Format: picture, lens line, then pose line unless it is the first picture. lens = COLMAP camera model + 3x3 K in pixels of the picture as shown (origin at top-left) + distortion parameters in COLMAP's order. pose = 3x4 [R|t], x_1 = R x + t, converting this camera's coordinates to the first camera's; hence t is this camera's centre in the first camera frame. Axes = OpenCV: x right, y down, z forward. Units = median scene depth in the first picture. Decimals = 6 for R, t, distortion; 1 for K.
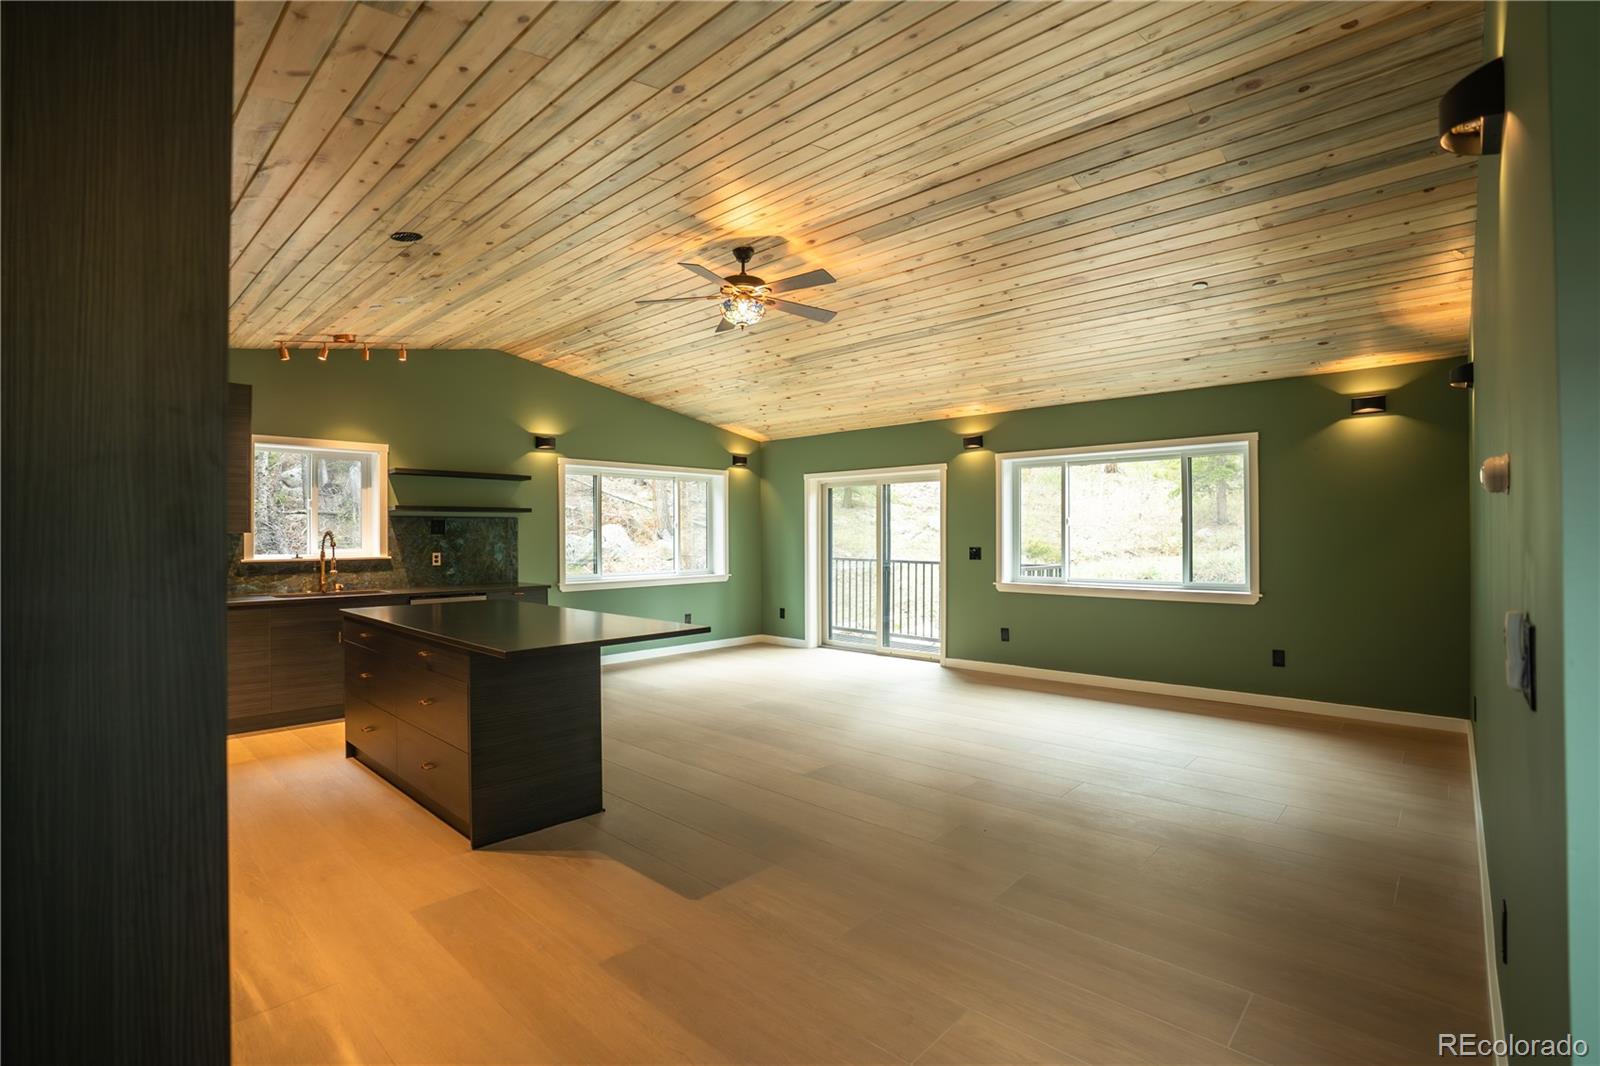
lens RADIAL K [[733.1, 0, 794.3], [0, 733.1, 535.7], [0, 0, 1]] dist [-0.078614, 0.028991]
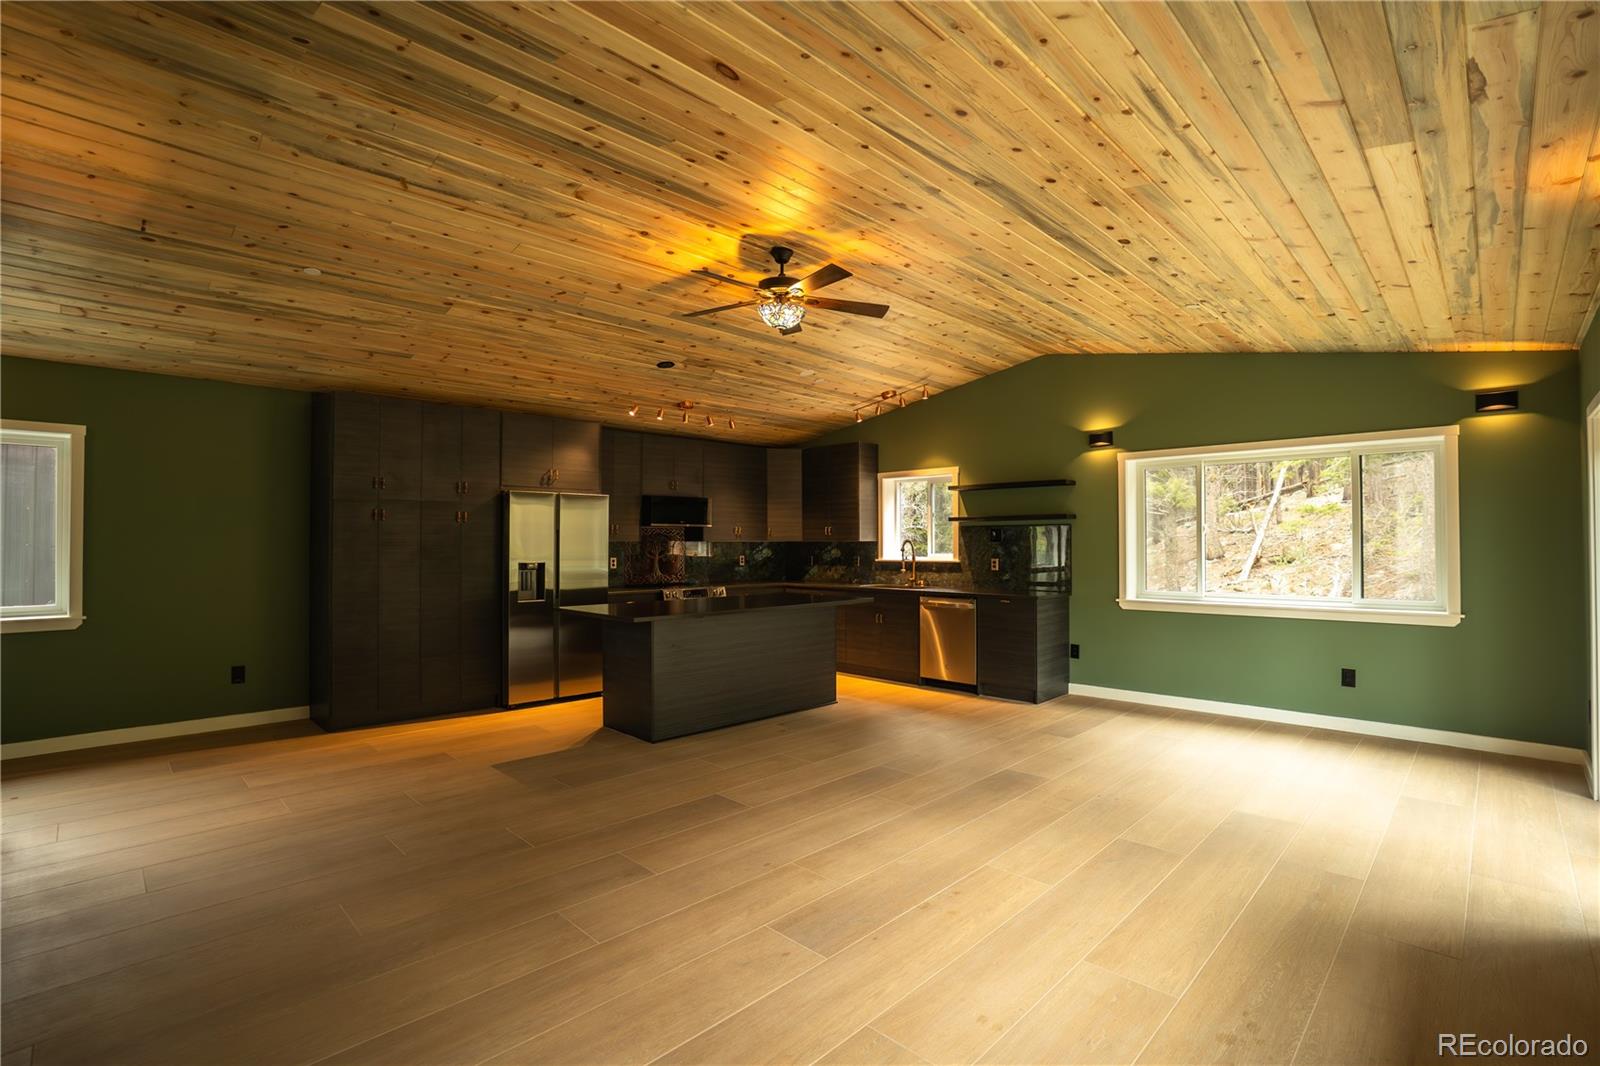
lens RADIAL K [[733.1, 0, 794.3], [0, 733.1, 535.7], [0, 0, 1]] dist [-0.078614, 0.028991]
pose [[-0.030815, -0.007920, -0.999494, 0.608731], [0.000309, 0.999968, -0.007933, -0.002630], [0.999525, -0.000553, -0.030812, 0.712088]]
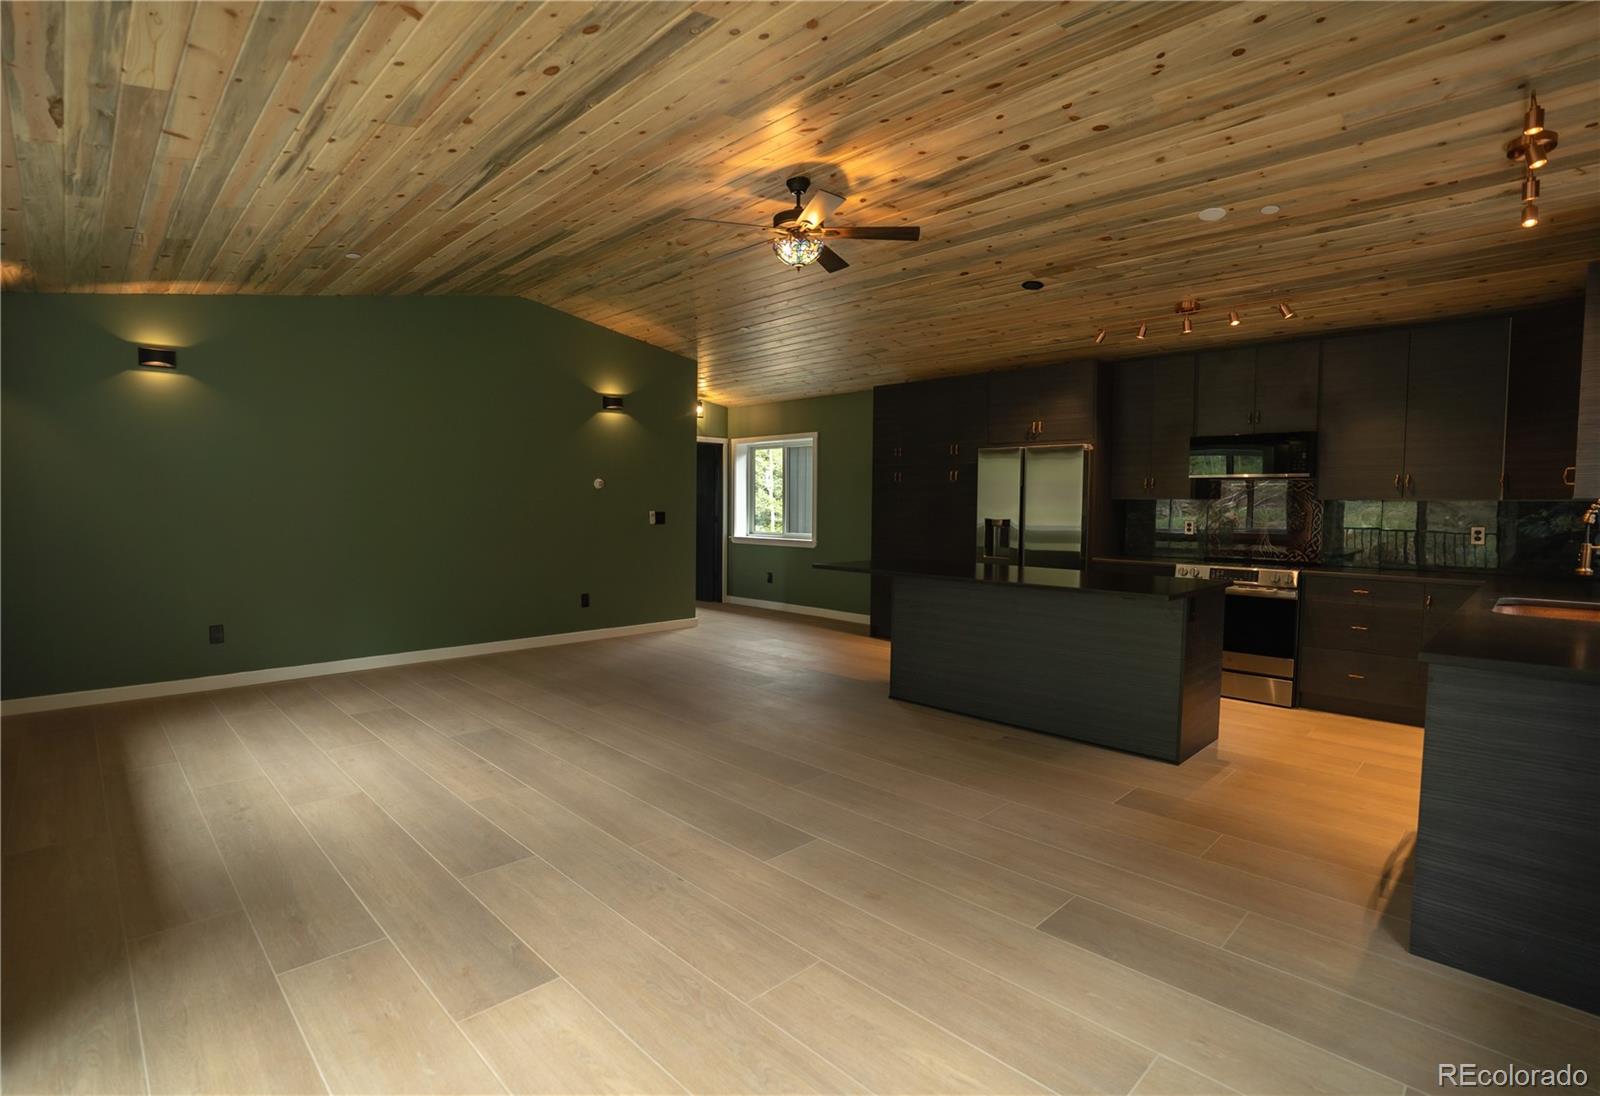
lens RADIAL K [[770.4, 0, 759.0], [0, 770.4, 552.9], [0, 0, 1]] dist [-0.064064, 0.022759]
pose [[-0.997901, -0.008535, 0.064186, -0.058689], [-0.004249, 0.997770, 0.066610, 0.003152], [-0.064611, 0.066197, -0.995712, 1.341161]]
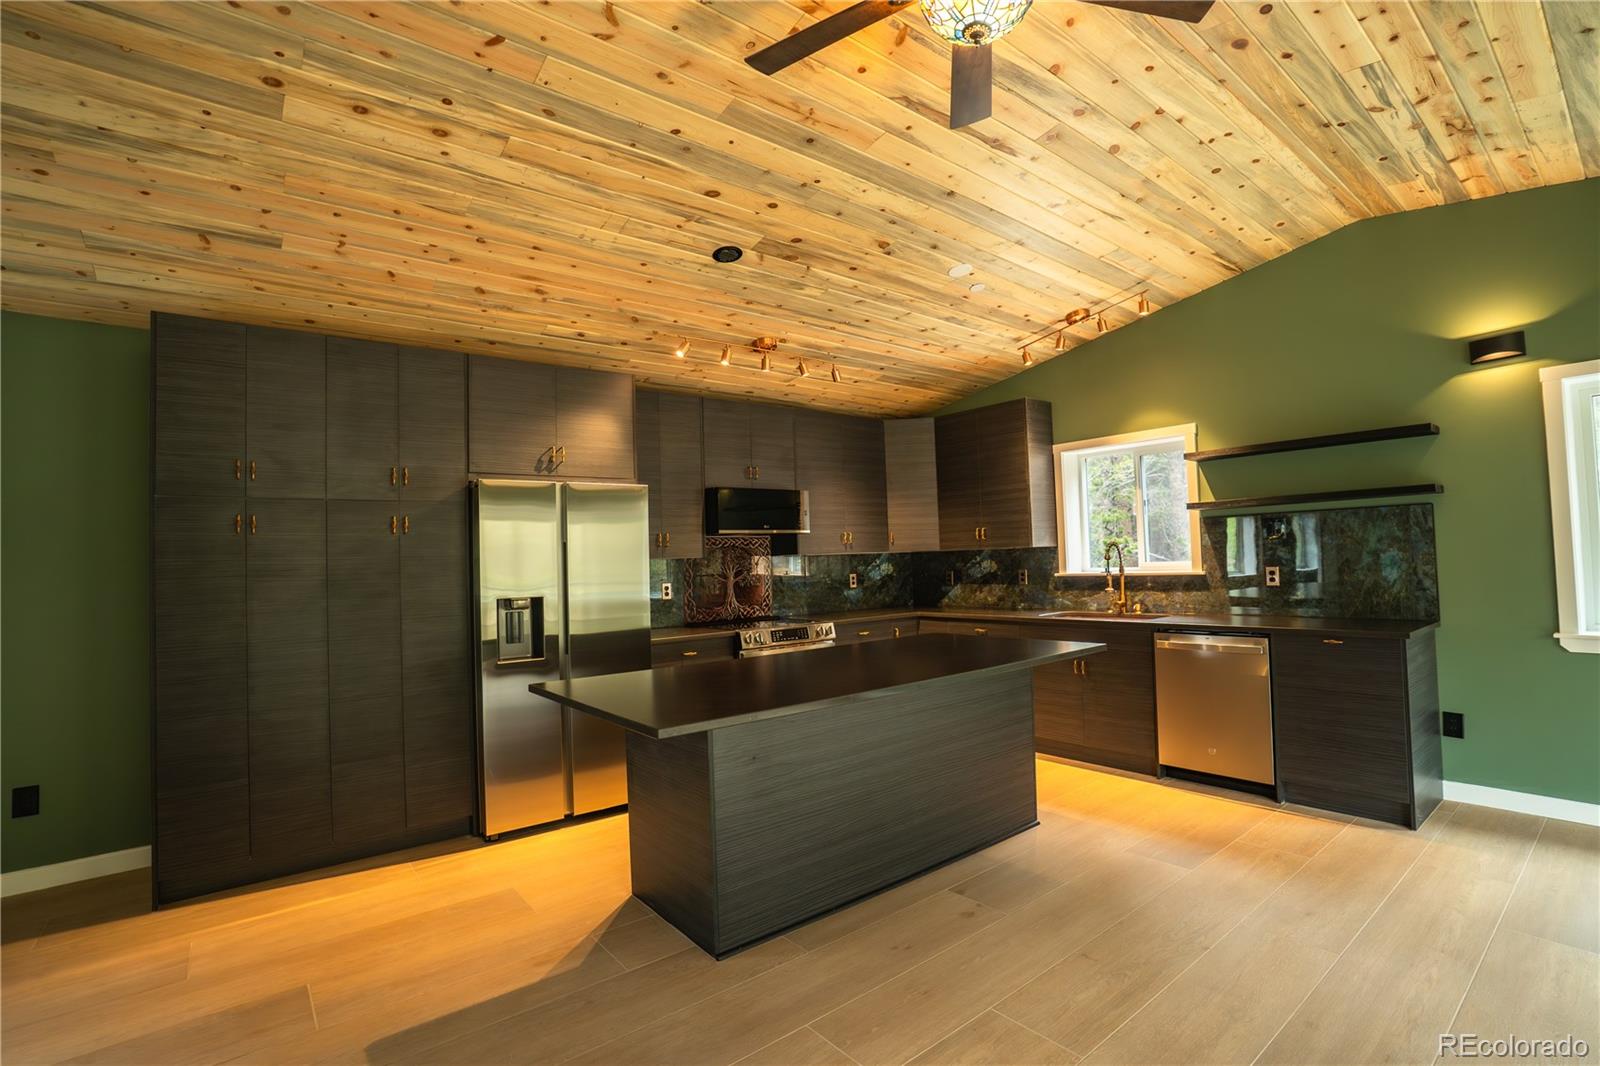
lens RADIAL K [[733.1, 0, 794.3], [0, 733.1, 535.7], [0, 0, 1]] dist [-0.078614, 0.028991]
pose [[-0.150171, -0.025742, -0.988325, 0.220729], [0.032186, 0.999004, -0.030911, 0.000859], [0.988136, -0.036453, -0.149193, 0.644156]]
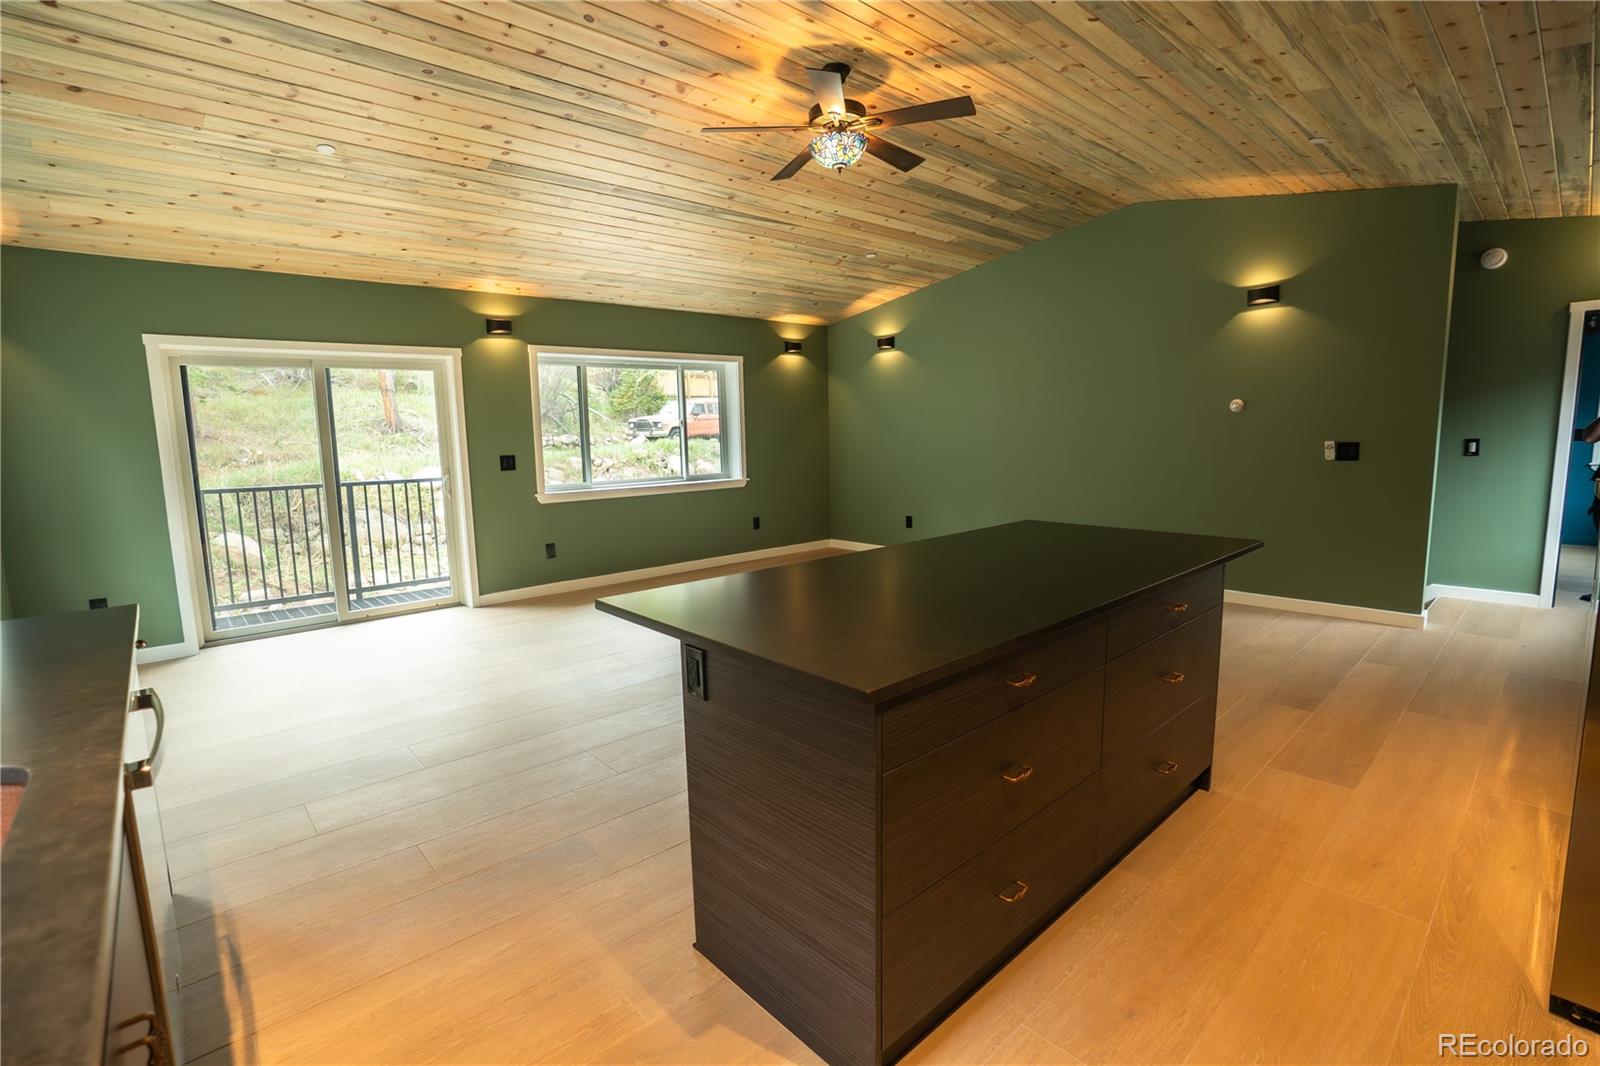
lens RADIAL K [[736.5, 0, 787.0], [0, 736.5, 529.7], [0, 0, 1]] dist [-0.059840, 0.020831]
pose [[0.090278, -0.130842, 0.987284, -0.621234], [0.024017, 0.991330, 0.129182, 0.000026], [-0.995627, 0.012049, 0.092637, 0.670600]]
